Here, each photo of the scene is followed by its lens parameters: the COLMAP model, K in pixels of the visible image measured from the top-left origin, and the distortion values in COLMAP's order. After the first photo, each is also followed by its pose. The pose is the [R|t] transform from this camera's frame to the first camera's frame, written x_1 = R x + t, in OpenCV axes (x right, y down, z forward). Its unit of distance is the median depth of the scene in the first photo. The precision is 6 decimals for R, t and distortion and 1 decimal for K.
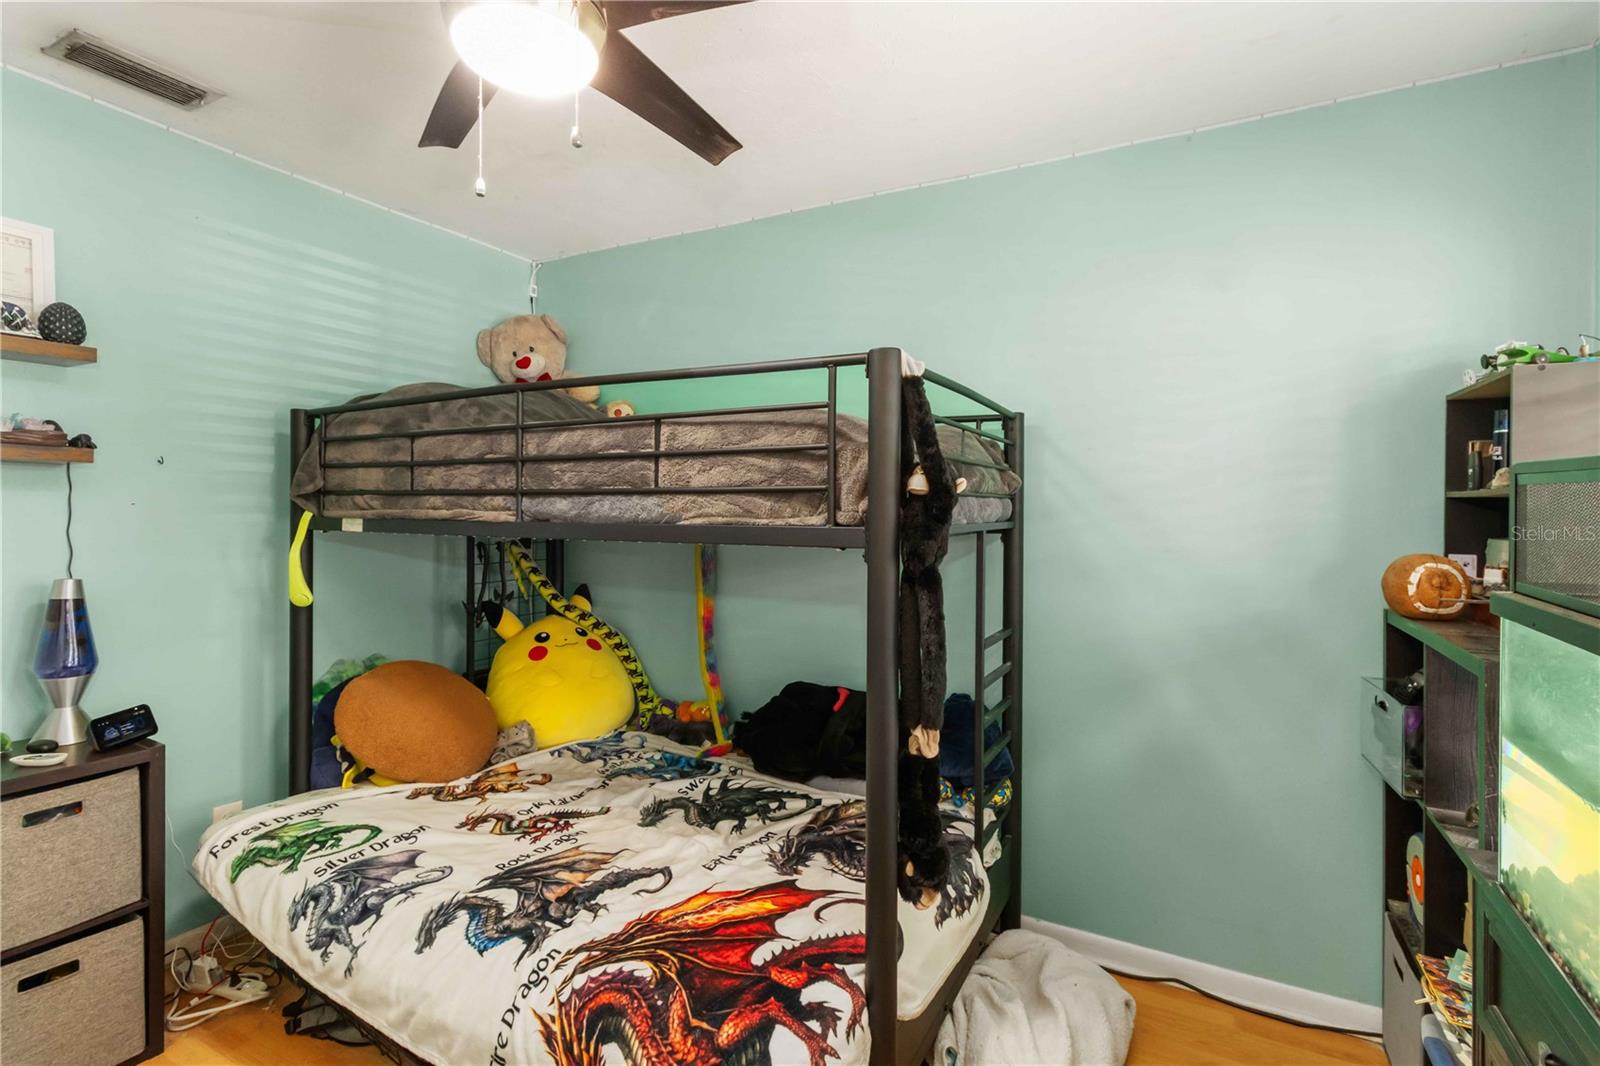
lens RADIAL K [[748.9, 0, 814.7], [0, 748.9, 511.0], [0, 0, 1]] dist [0.004363, 0.000195]
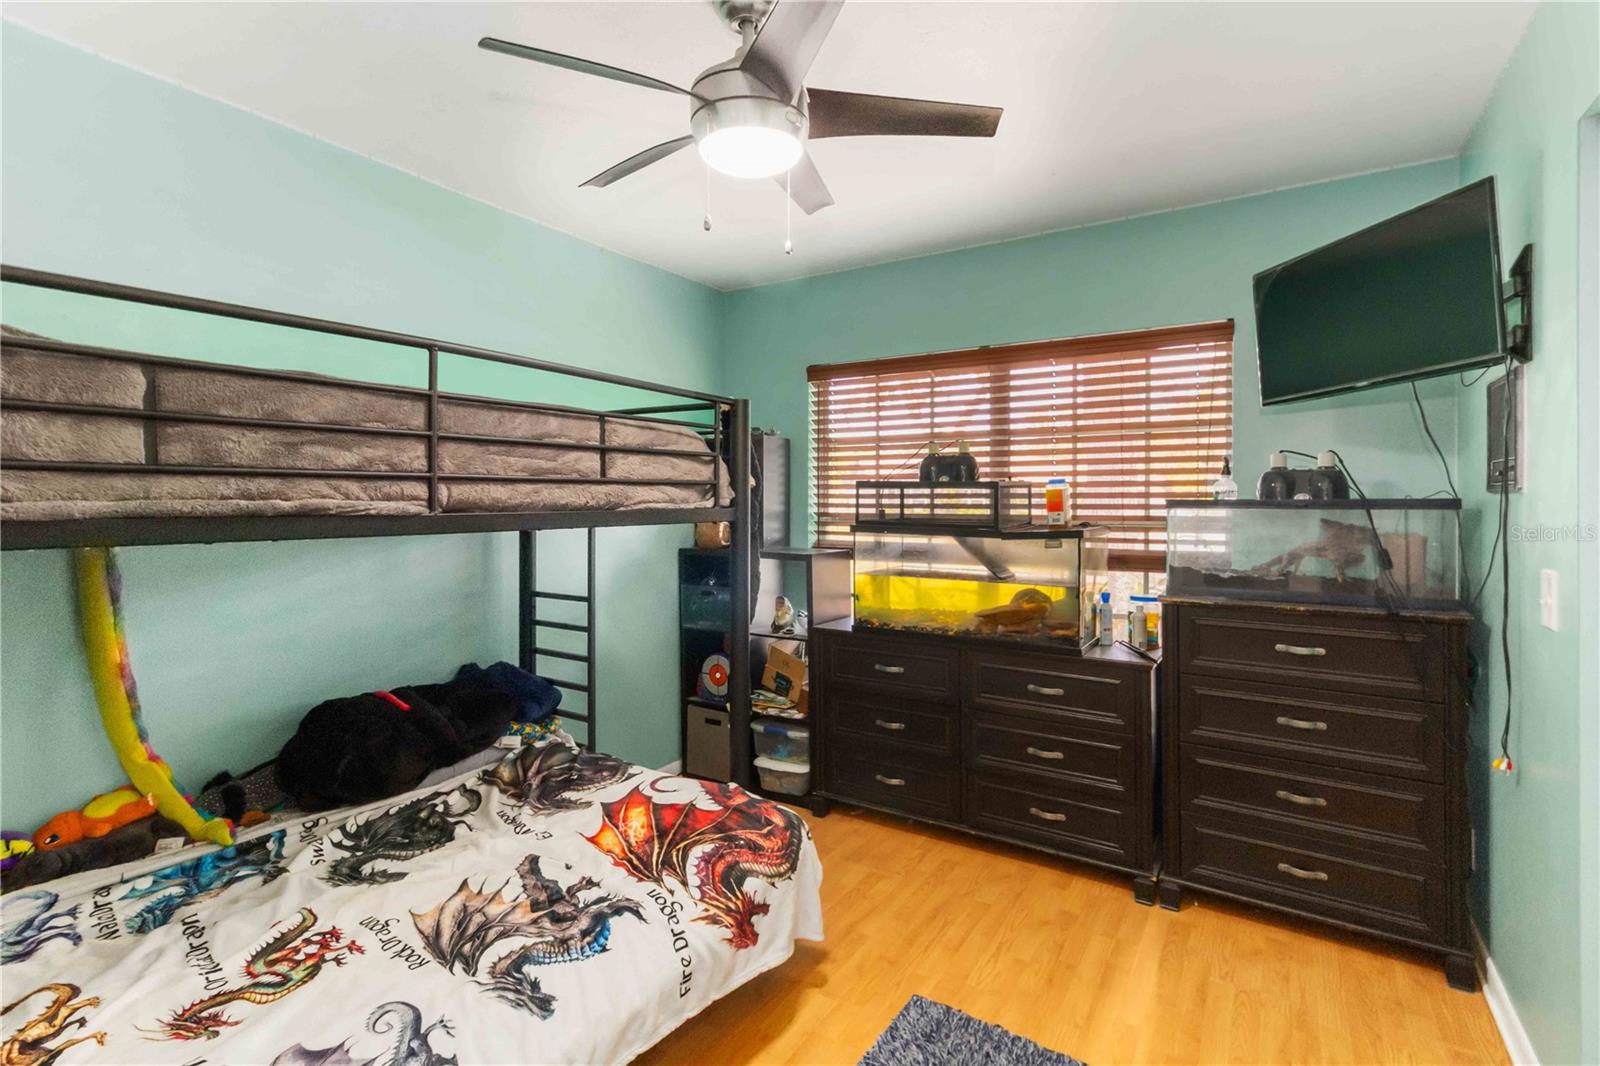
lens RADIAL K [[750.9, 0, 809.9], [0, 750.9, 505.6], [0, 0, 1]] dist [0.004158, 0.000258]
pose [[0.077308, -0.013932, 0.996910, -1.108221], [0.007063, 0.999885, 0.013426, -0.002539], [-0.996982, 0.006003, 0.077397, 0.519937]]
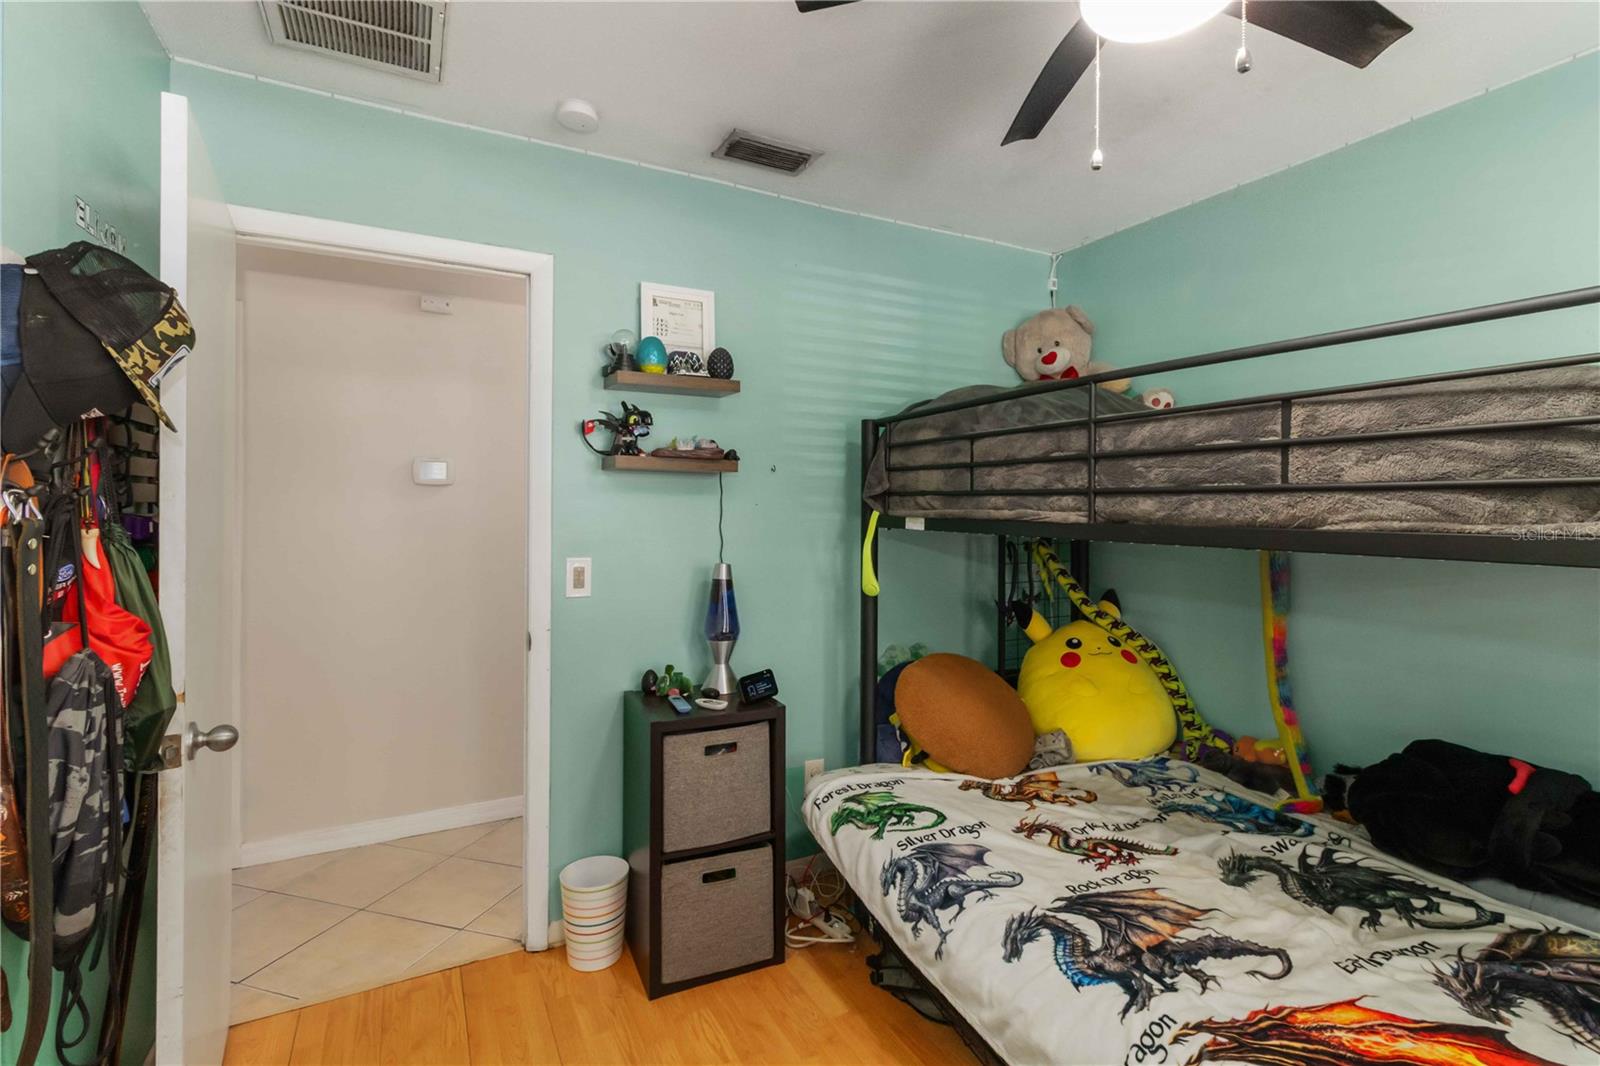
lens RADIAL K [[750.9, 0, 809.9], [0, 750.9, 505.6], [0, 0, 1]] dist [0.004158, 0.000258]
pose [[0.825401, -0.000805, -0.564546, -0.150545], [-0.001900, 0.999989, -0.004203, -0.002911], [0.564543, 0.004542, 0.825391, 0.031347]]
